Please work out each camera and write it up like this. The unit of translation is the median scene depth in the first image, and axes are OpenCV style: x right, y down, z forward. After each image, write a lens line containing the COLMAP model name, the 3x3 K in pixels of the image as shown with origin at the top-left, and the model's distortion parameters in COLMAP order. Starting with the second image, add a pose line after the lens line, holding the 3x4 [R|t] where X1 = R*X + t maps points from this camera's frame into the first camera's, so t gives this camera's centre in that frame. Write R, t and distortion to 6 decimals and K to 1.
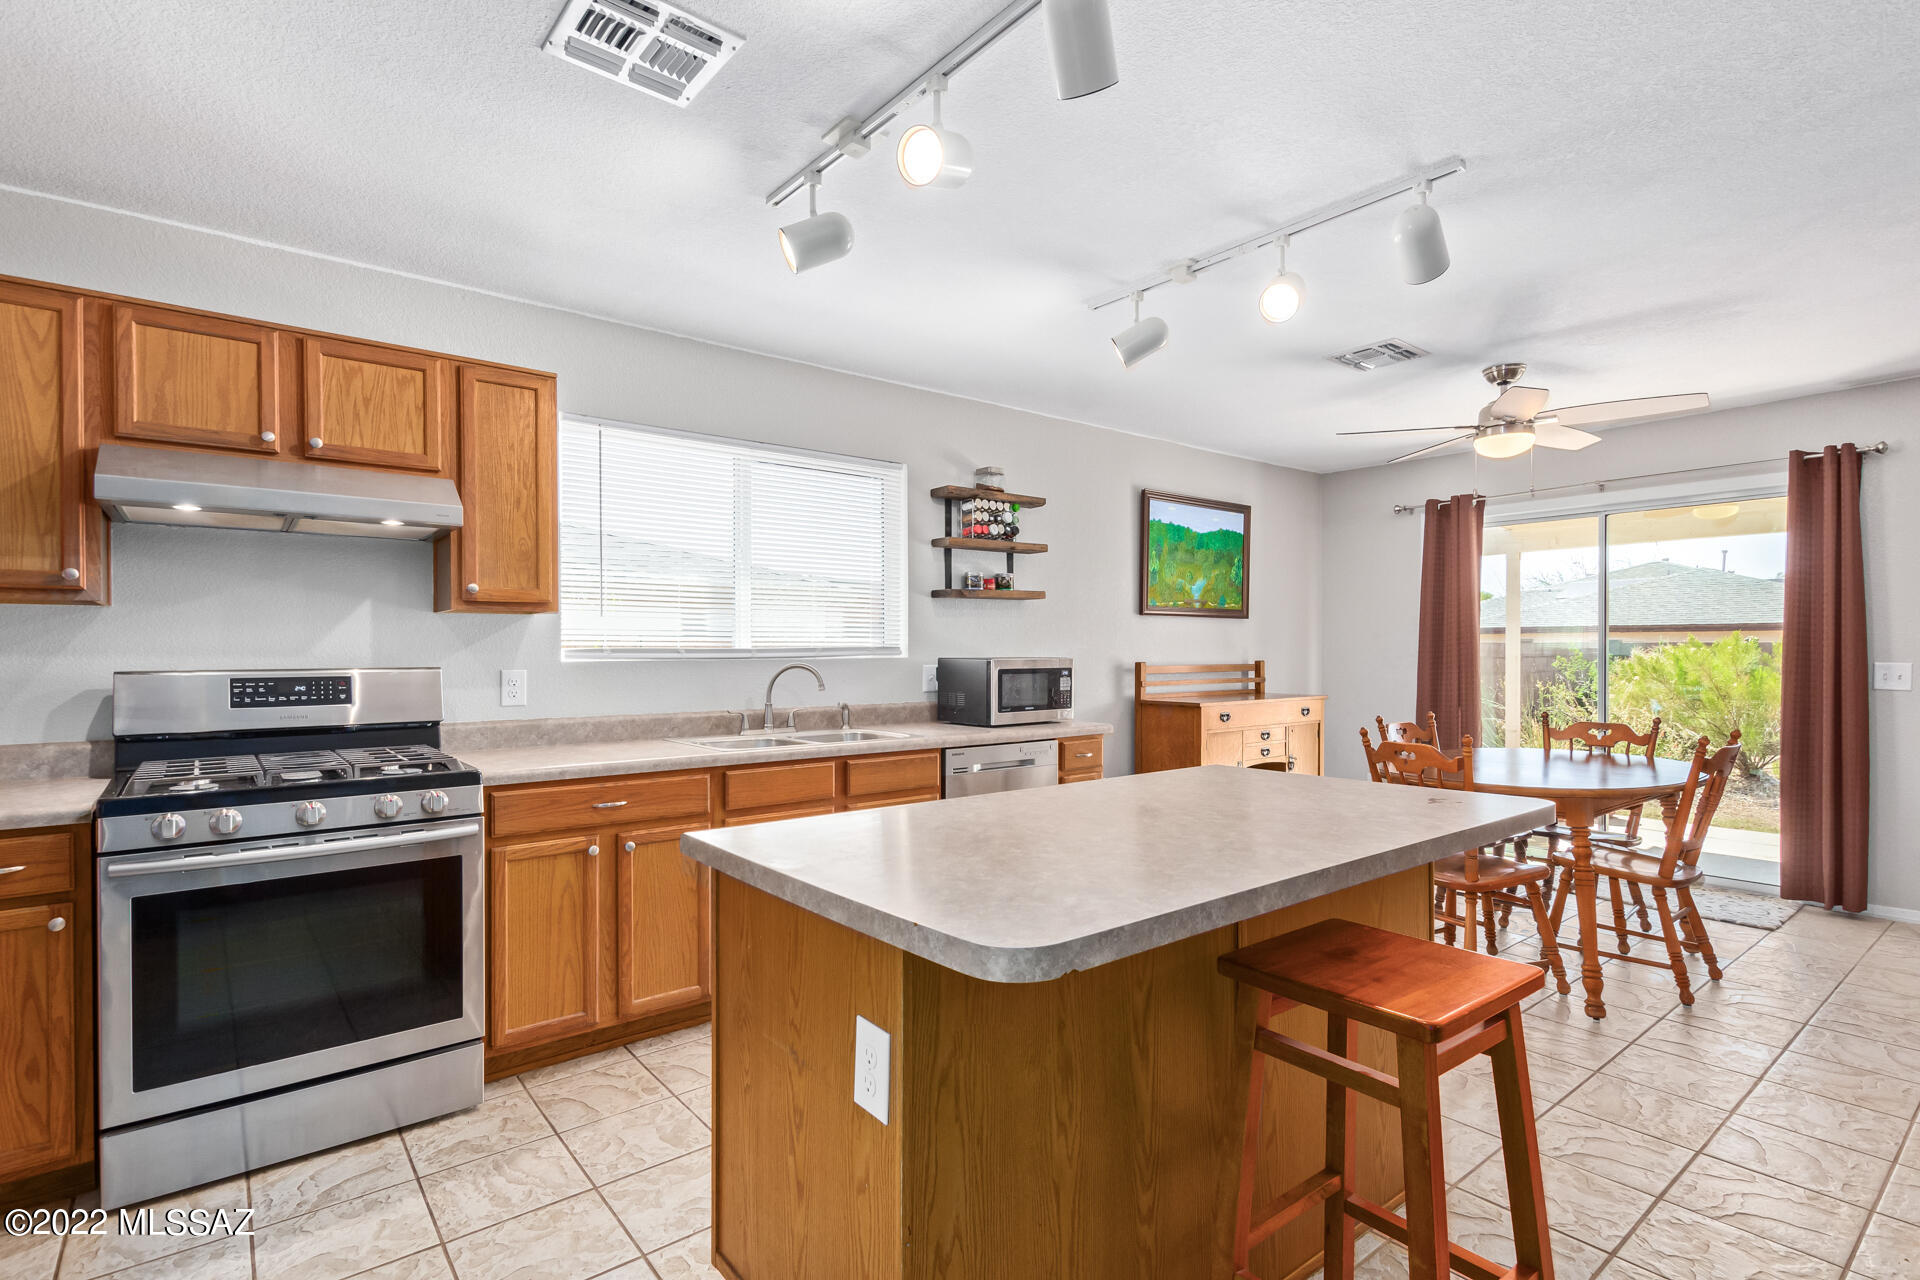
lens RADIAL K [[930.8, 0, 952.3], [0, 930.8, 652.3], [0, 0, 1]] dist [0.017722, -0.006714]
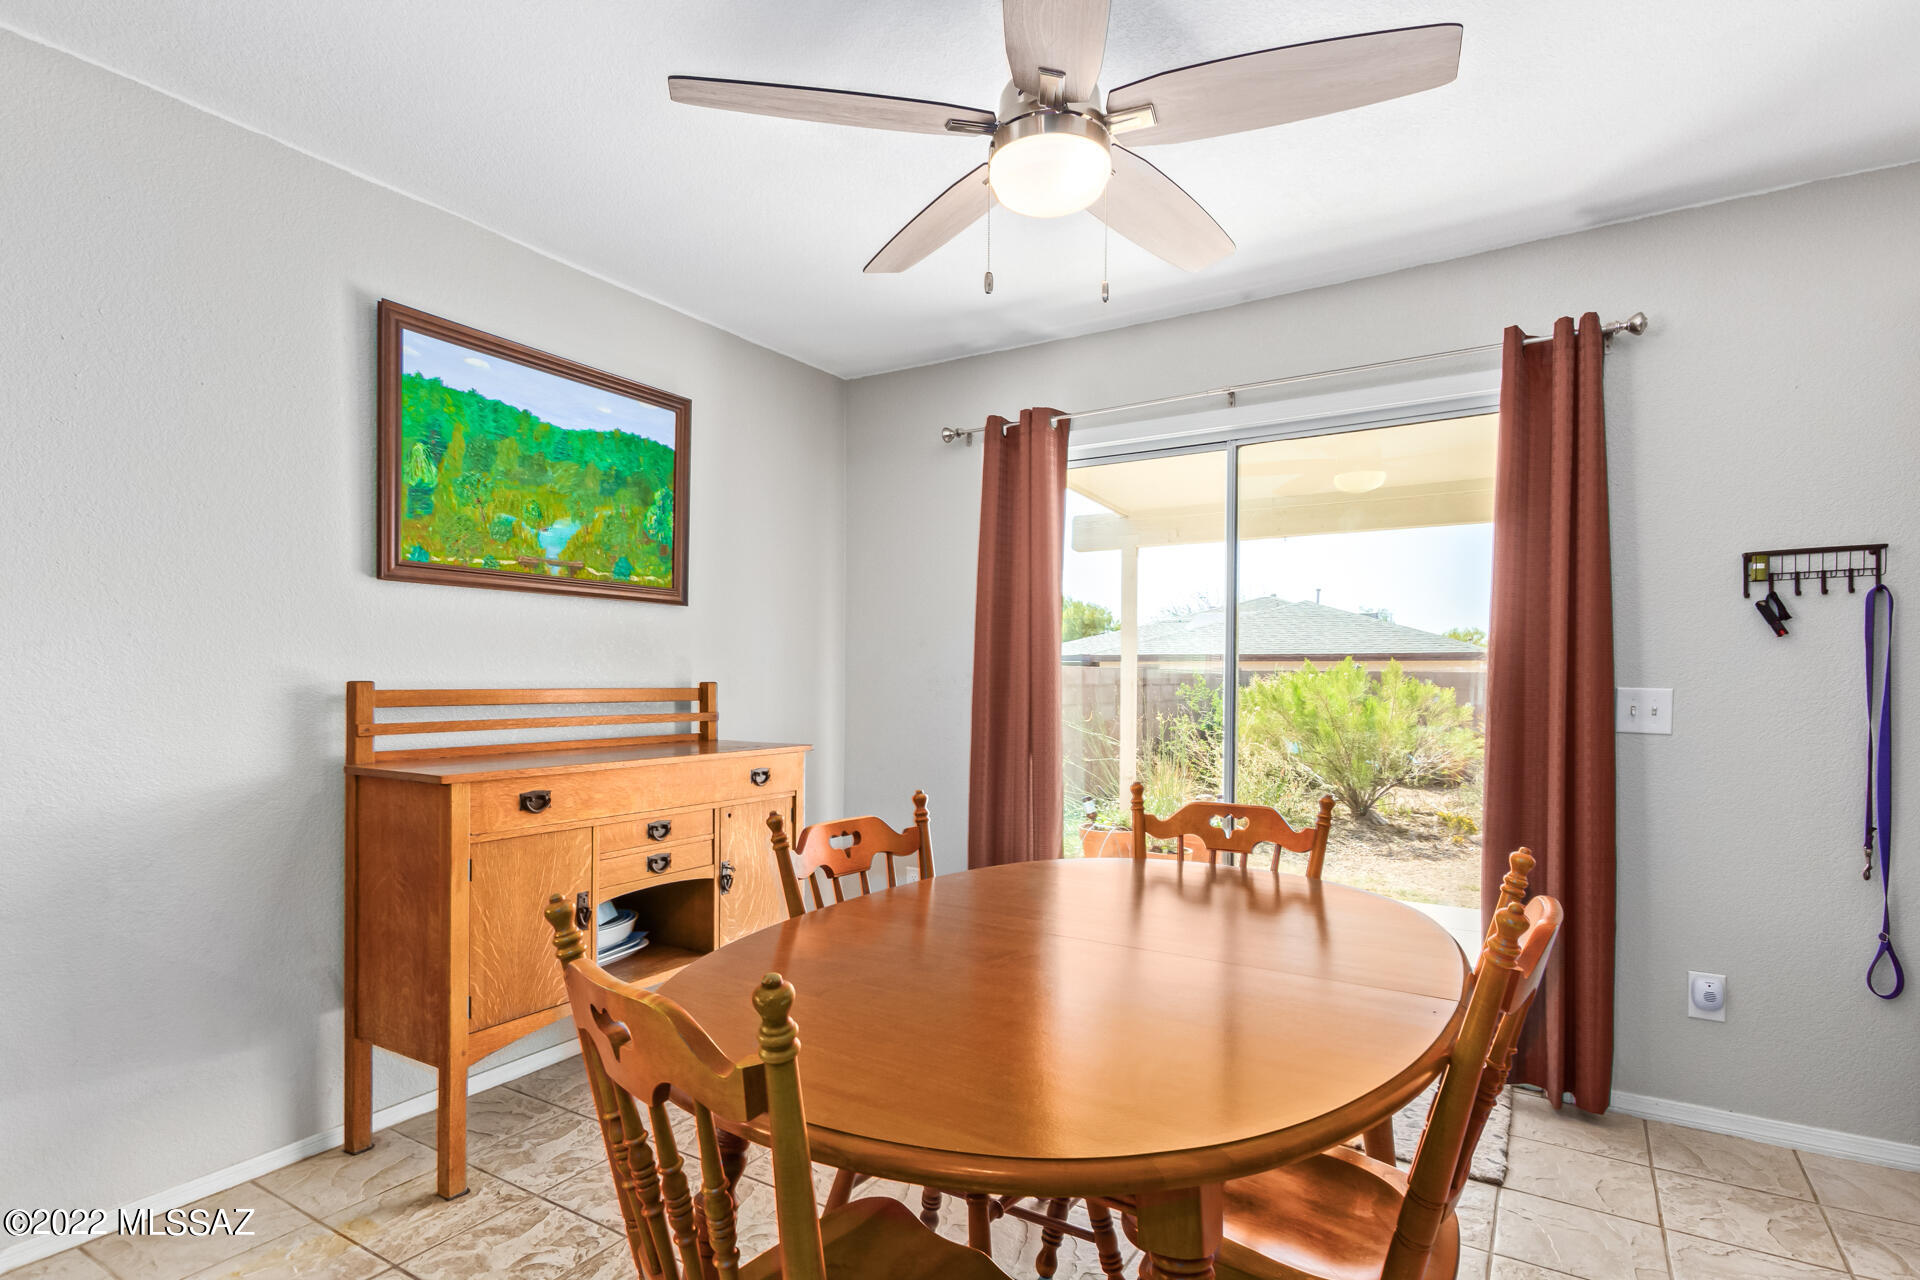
lens RADIAL K [[973.7, 0, 949.8], [0, 973.7, 687.2], [0, 0, 1]] dist [0.003335, 0.000390]
pose [[0.944726, 0.005004, 0.327823, 0.286293], [-0.007495, 0.999952, 0.006337, 0.007372], [-0.327776, -0.008444, 0.944718, 0.421601]]
